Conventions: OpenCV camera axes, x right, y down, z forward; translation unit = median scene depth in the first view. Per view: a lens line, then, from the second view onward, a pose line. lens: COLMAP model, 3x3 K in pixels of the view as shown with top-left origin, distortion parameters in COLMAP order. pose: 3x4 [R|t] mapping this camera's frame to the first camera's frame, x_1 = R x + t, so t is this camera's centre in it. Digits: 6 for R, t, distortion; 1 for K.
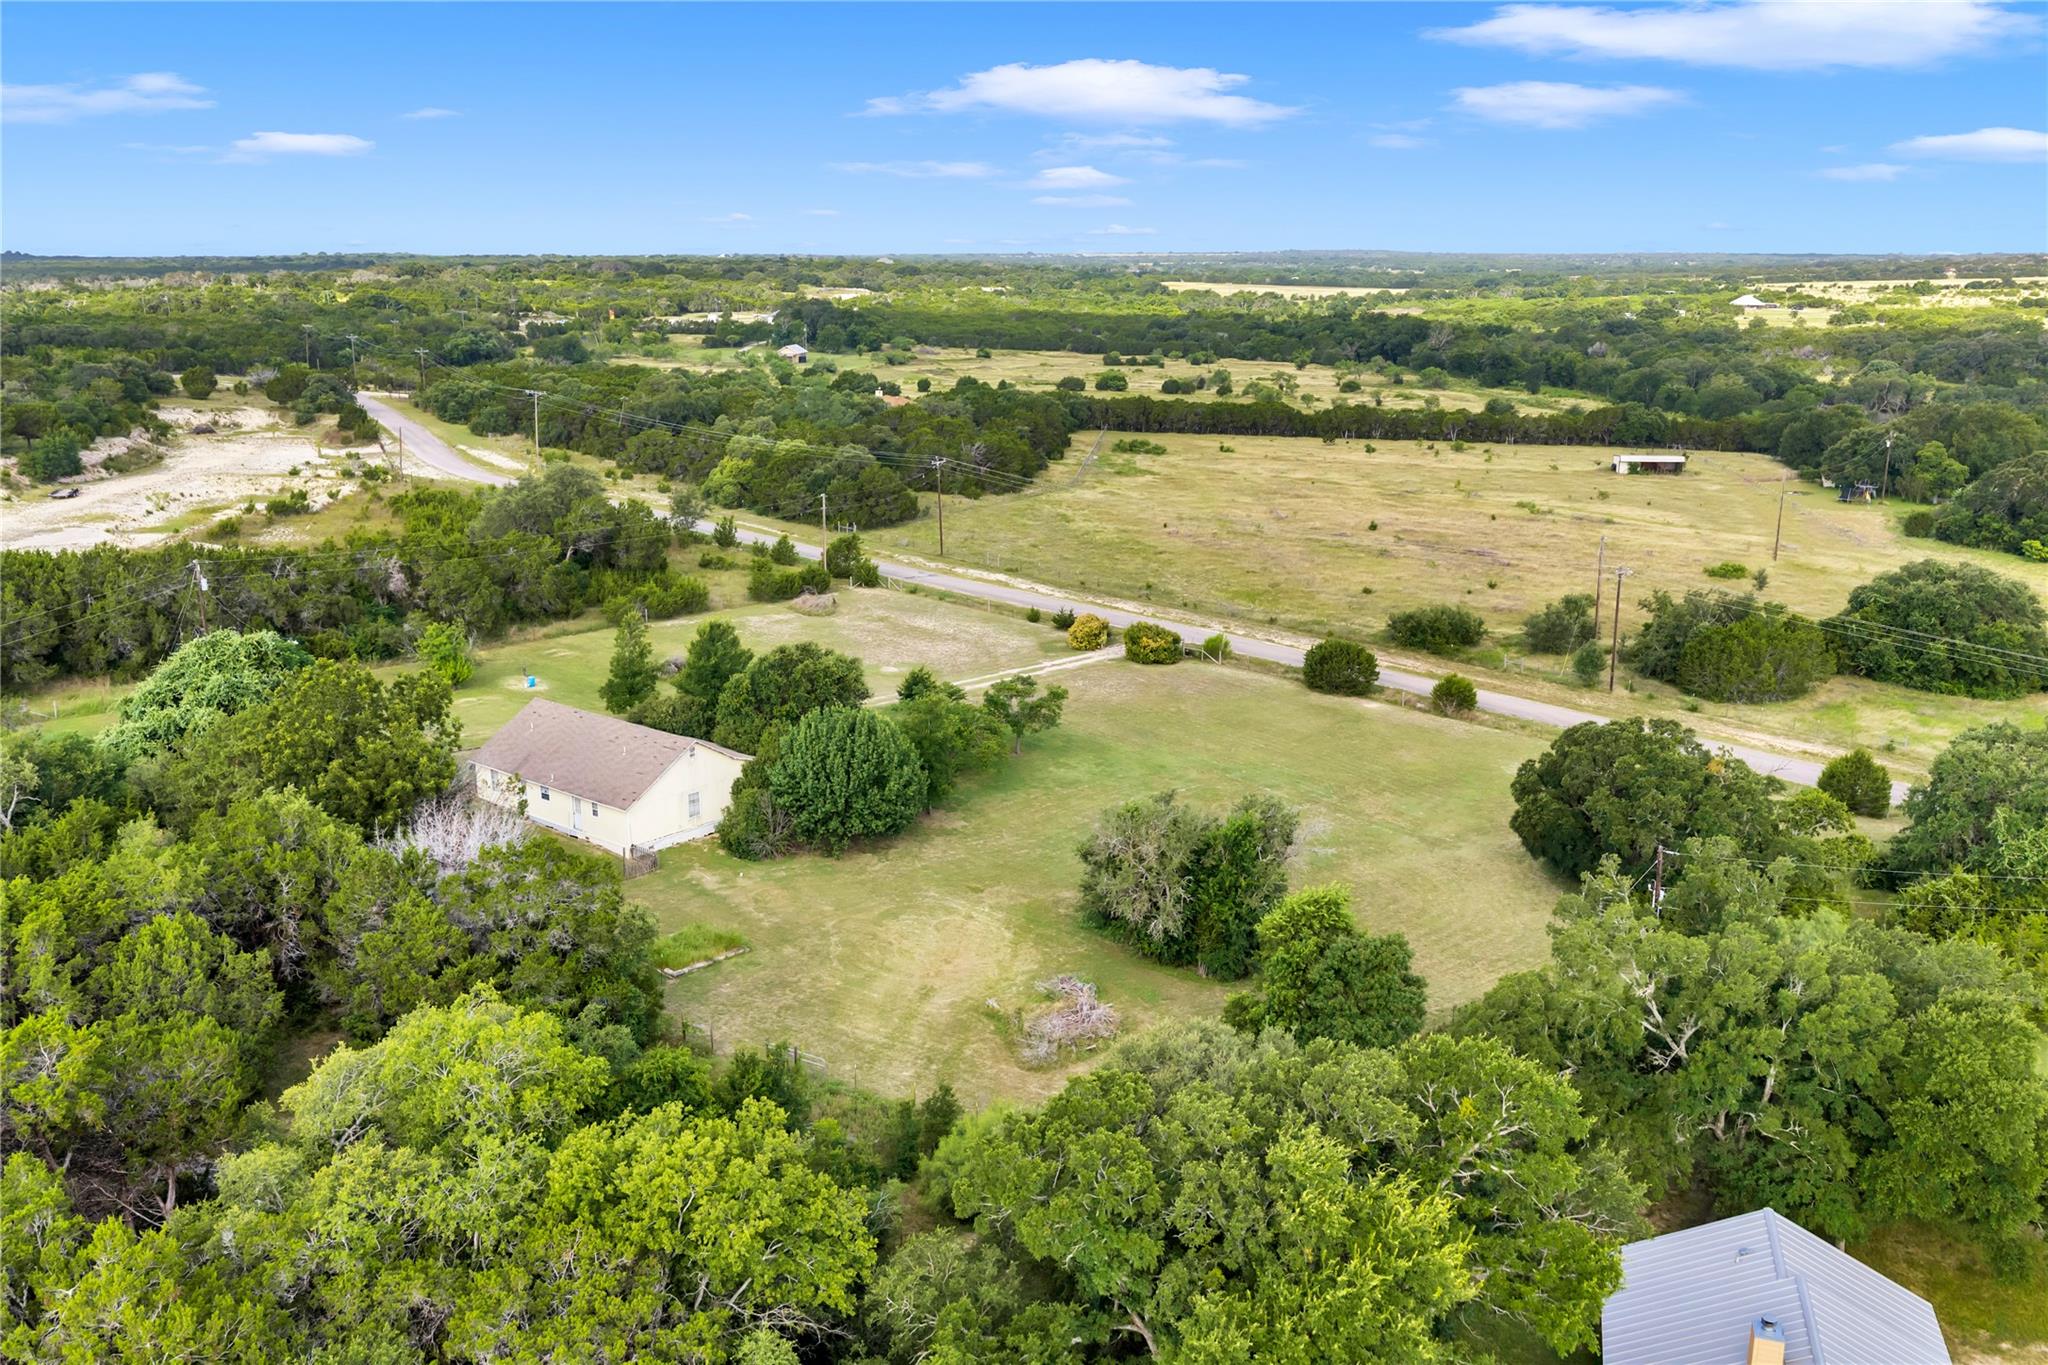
lens RADIAL K [[1726.6, 0, 1024.0], [0, 1726.6, 682.5], [0, 0, 1]] dist [0.009436, -0.018626]
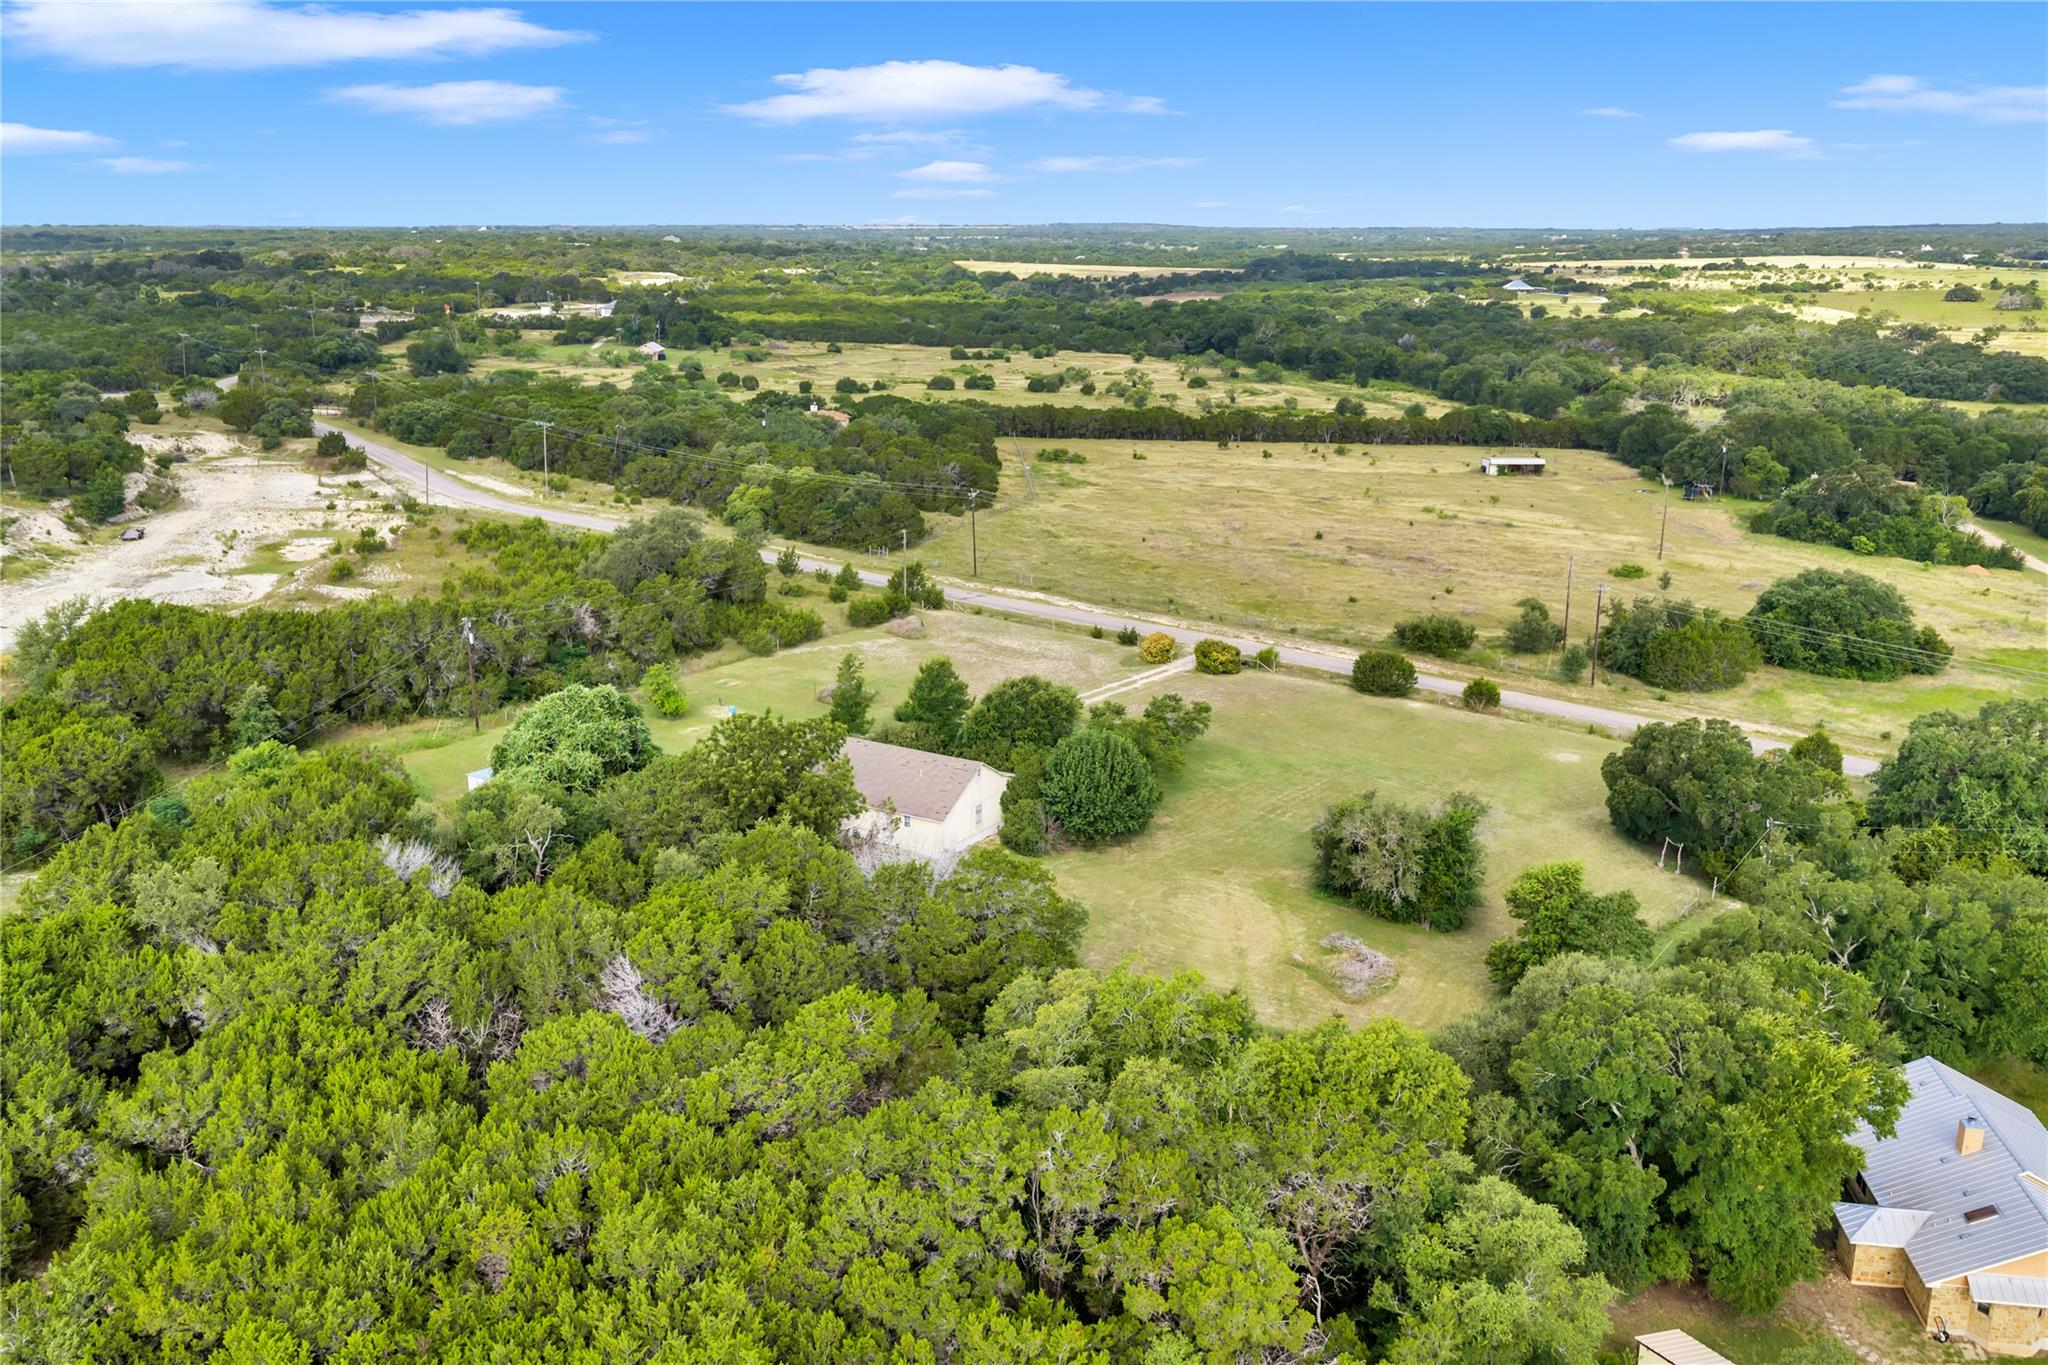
lens RADIAL K [[1726.6, 0, 1024.0], [0, 1726.6, 682.5], [0, 0, 1]] dist [0.009436, -0.018626]
pose [[0.990927, -0.032304, 0.130461, -0.176007], [0.030094, 0.999369, 0.018875, -0.025801], [-0.130988, -0.014778, 0.991274, -0.130756]]
